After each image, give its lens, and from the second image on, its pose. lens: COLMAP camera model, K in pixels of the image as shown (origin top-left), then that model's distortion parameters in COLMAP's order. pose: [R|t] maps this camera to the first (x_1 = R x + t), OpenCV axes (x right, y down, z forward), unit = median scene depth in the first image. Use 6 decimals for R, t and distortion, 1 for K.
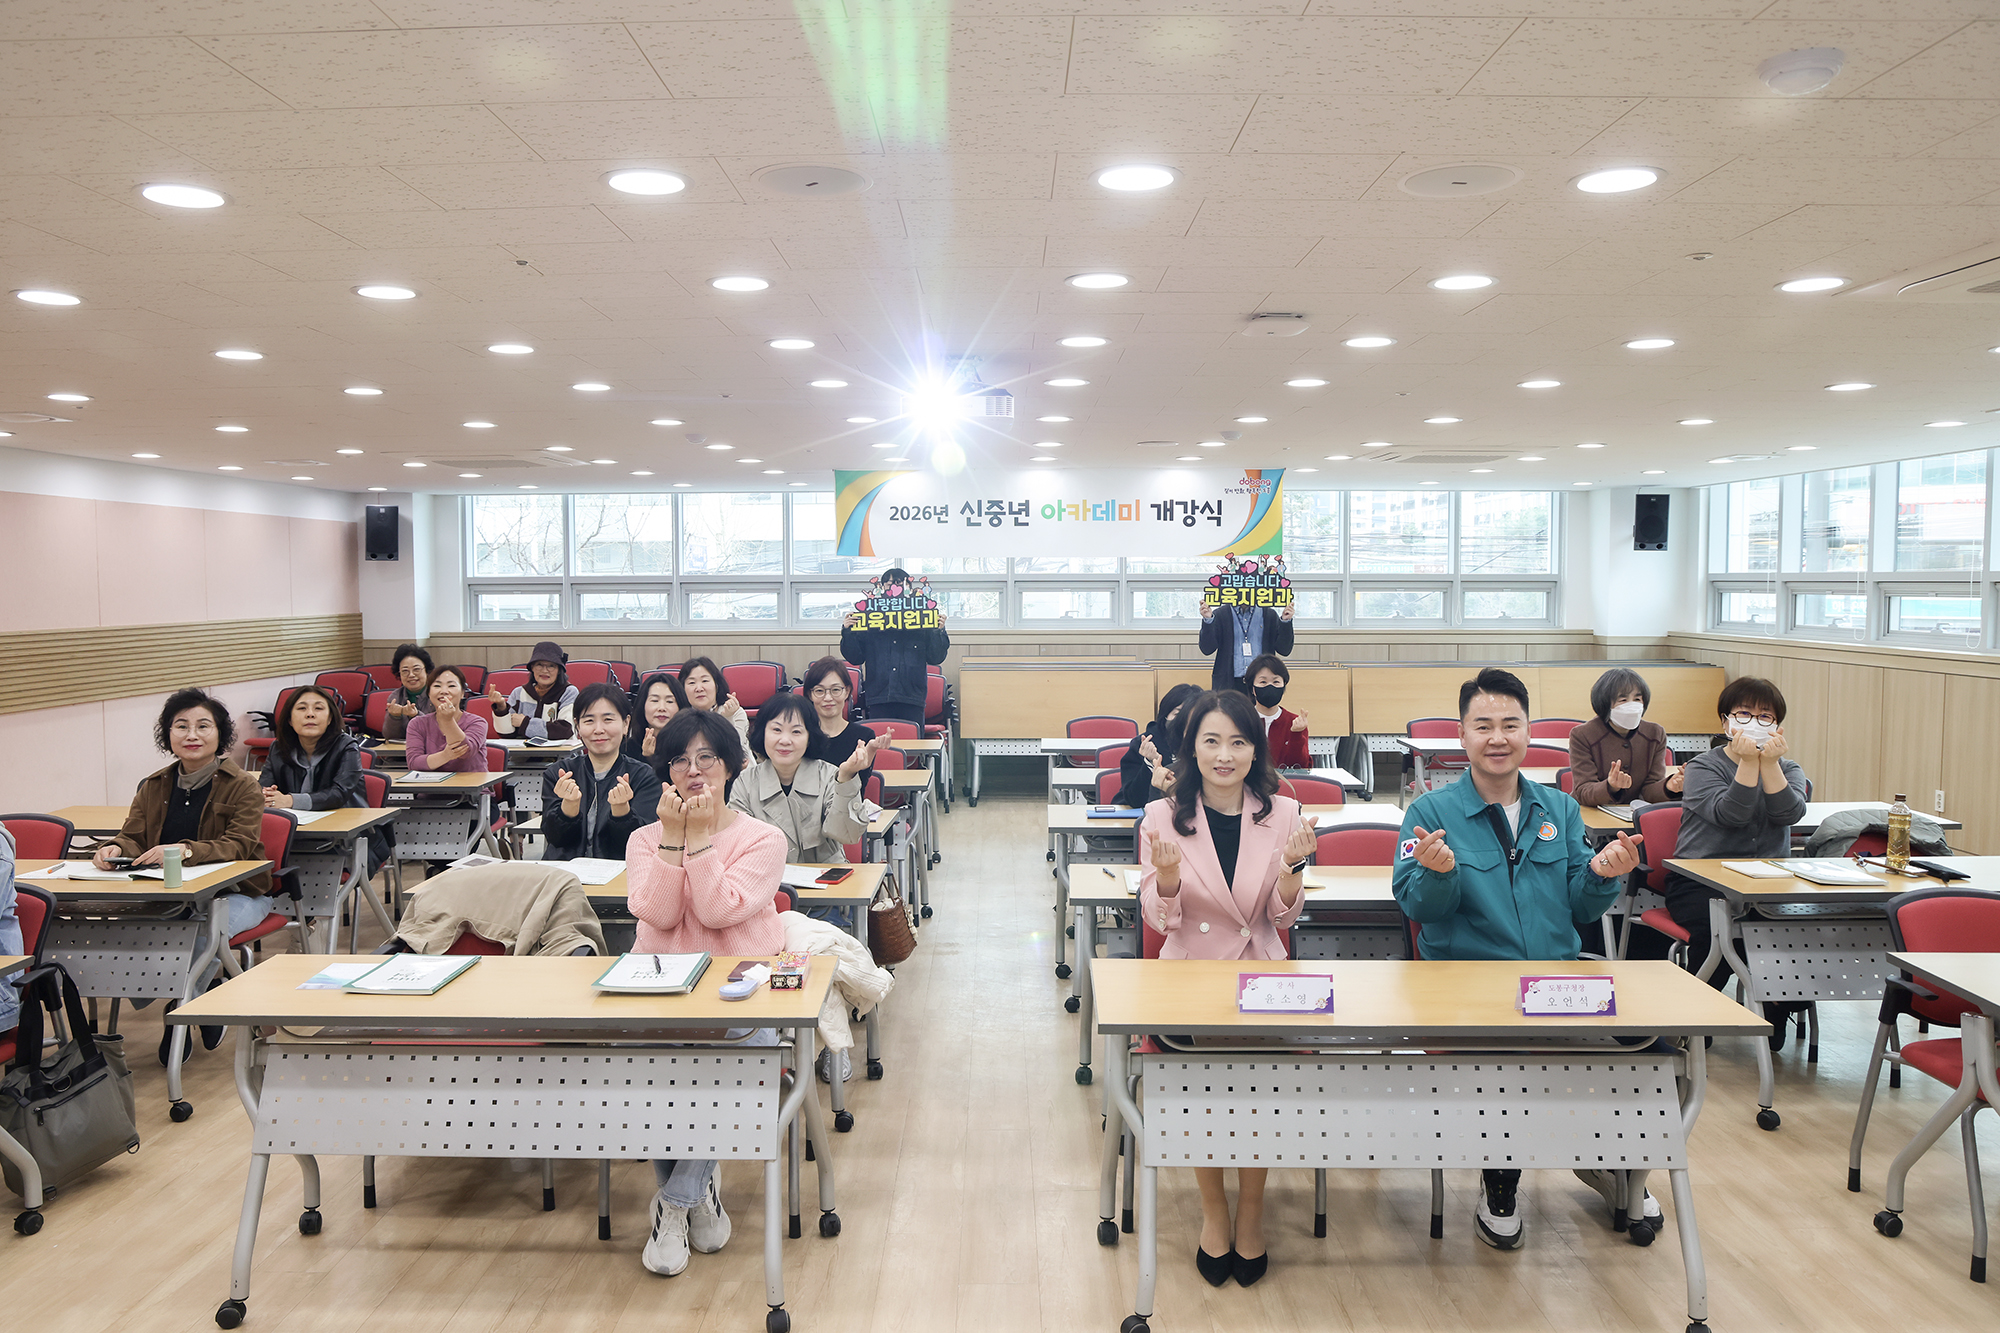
lens RADIAL K [[1433.1, 0, 1000.0], [0, 1433.1, 666.5], [0, 0, 1]] dist [-0.054200, 0.004094]
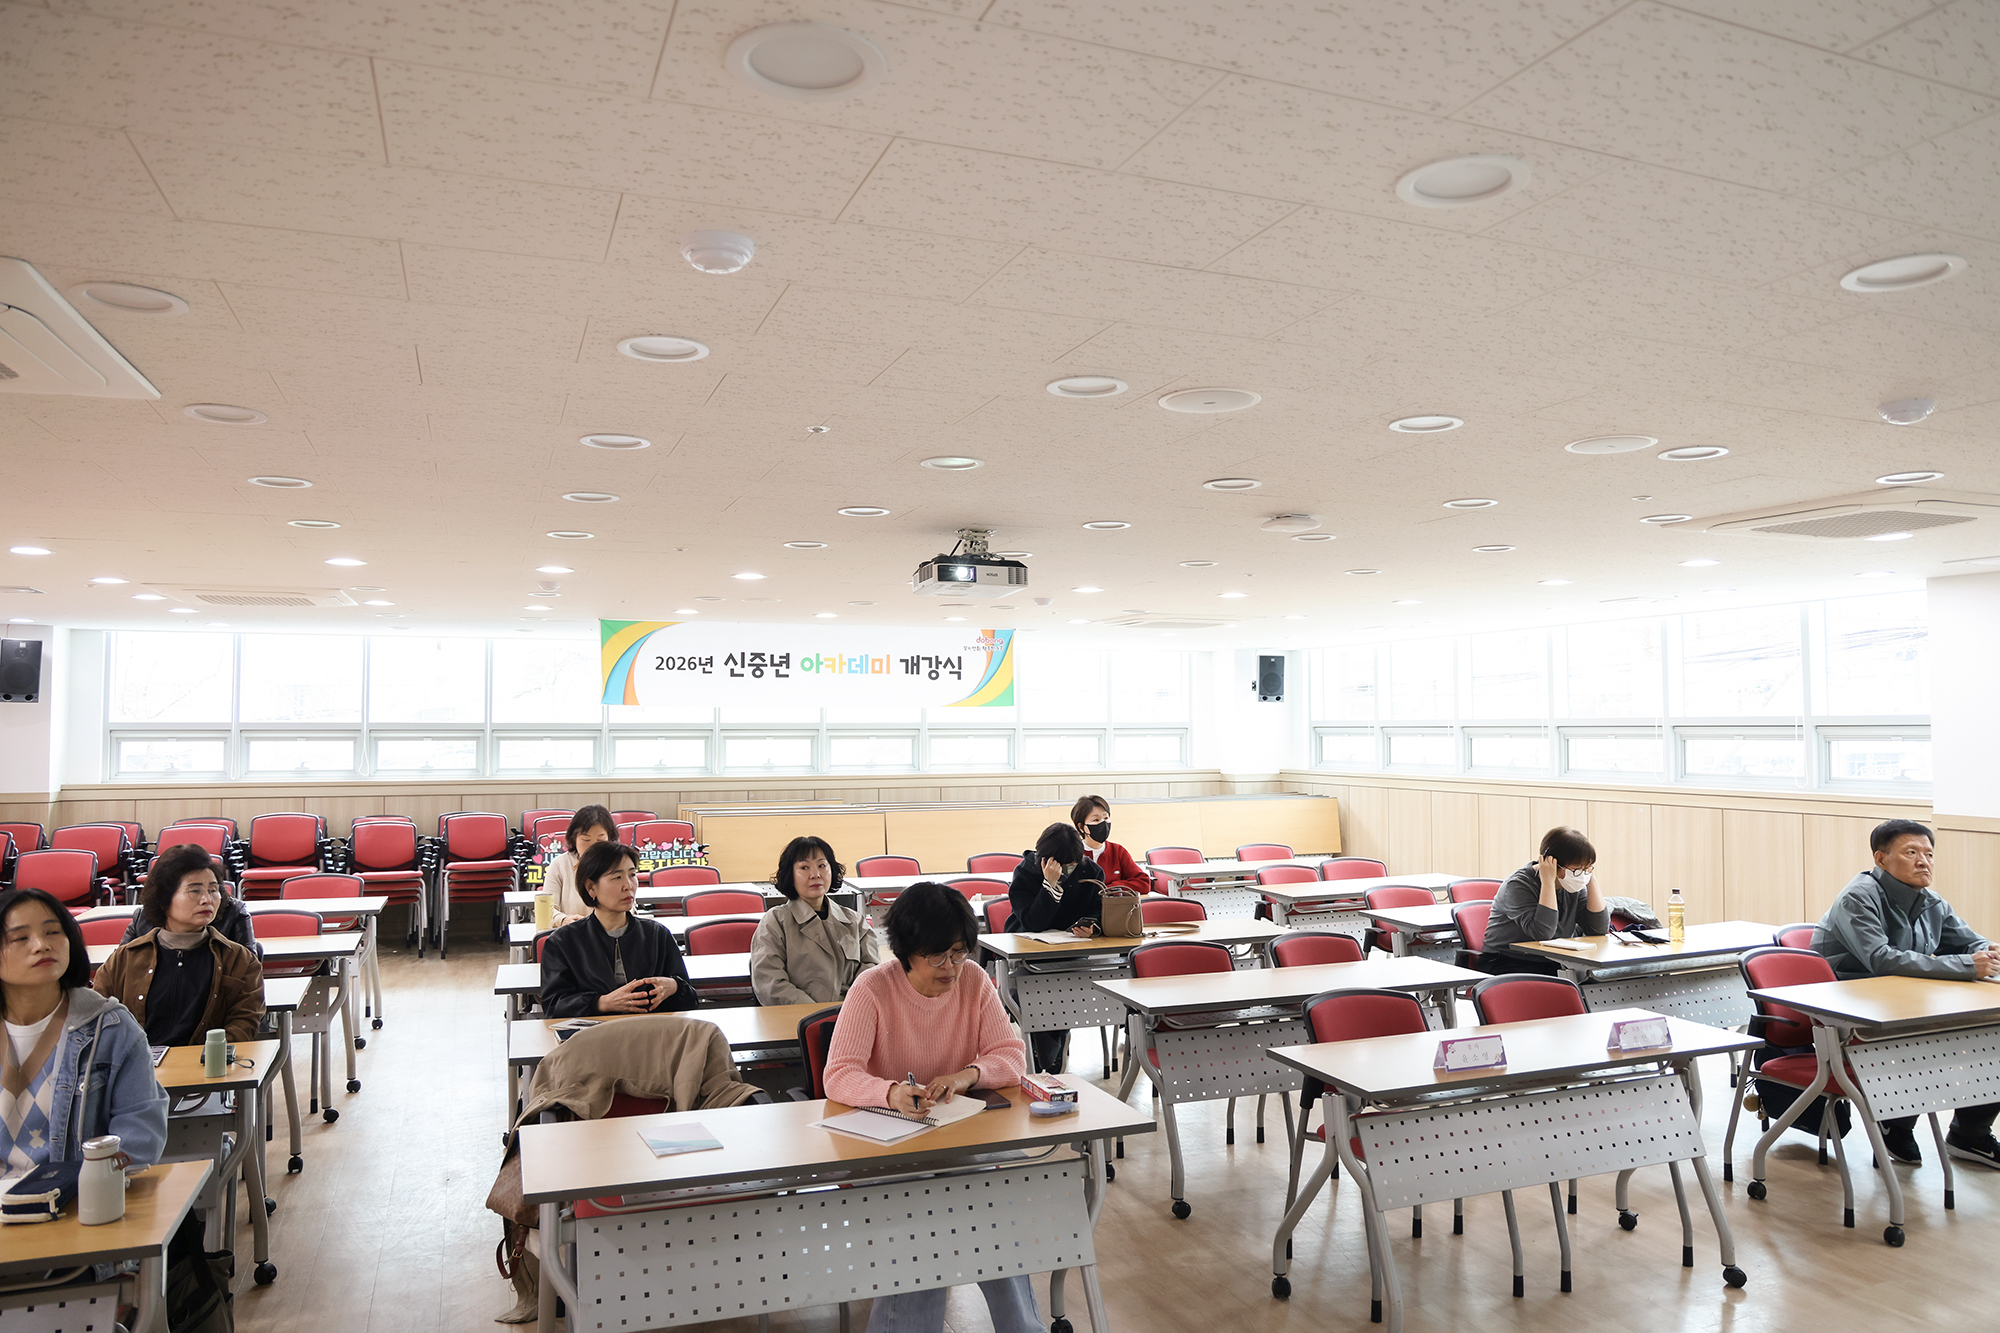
lens RADIAL K [[1391.6, 0, 998.6], [0, 1391.6, 602.8], [0, 0, 1]] dist [-0.117562, 0.058071]
pose [[0.921809, 0.032867, 0.386248, -0.233348], [0.025650, 0.989044, -0.145375, -0.000381], [-0.386795, 0.143915, 0.910867, 0.005240]]
